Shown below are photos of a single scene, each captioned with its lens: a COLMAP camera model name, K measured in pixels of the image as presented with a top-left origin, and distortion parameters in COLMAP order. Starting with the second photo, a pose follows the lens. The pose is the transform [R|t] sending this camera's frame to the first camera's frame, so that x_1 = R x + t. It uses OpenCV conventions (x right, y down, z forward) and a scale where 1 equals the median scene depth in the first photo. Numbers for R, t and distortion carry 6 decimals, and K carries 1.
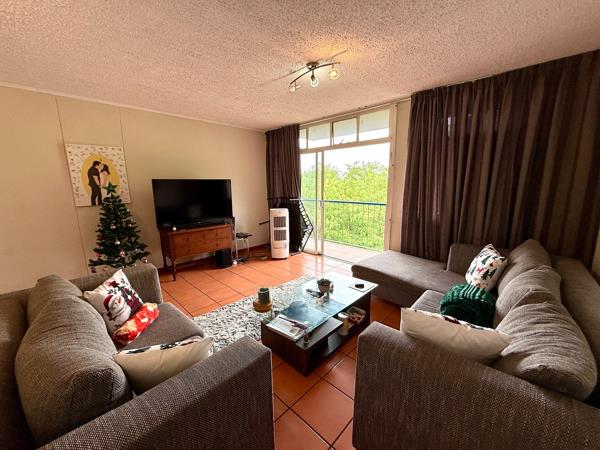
lens RADIAL K [[235.9, 0, 302.4], [0, 235.9, 225.8], [0, 0, 1]] dist [-0.006258, -0.000214]
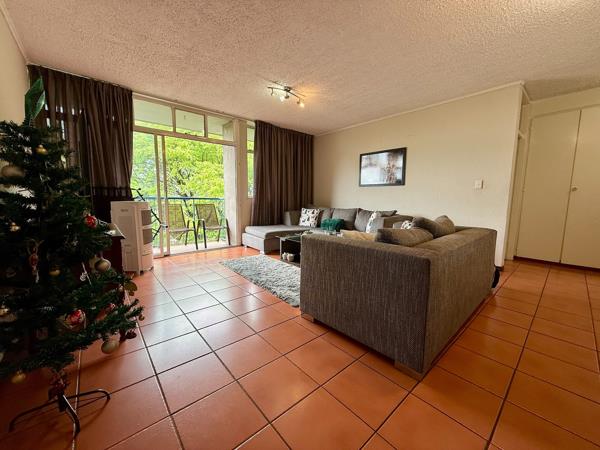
lens RADIAL K [[235.9, 0, 296.2], [0, 235.9, 225.7], [0, 0, 1]] dist [-0.006258, -0.000214]
pose [[0.115106, -0.105381, 0.987748, -1.338583], [0.164994, 0.982573, 0.085602, 0.037163], [-0.979555, 0.153119, 0.130487, 0.793000]]
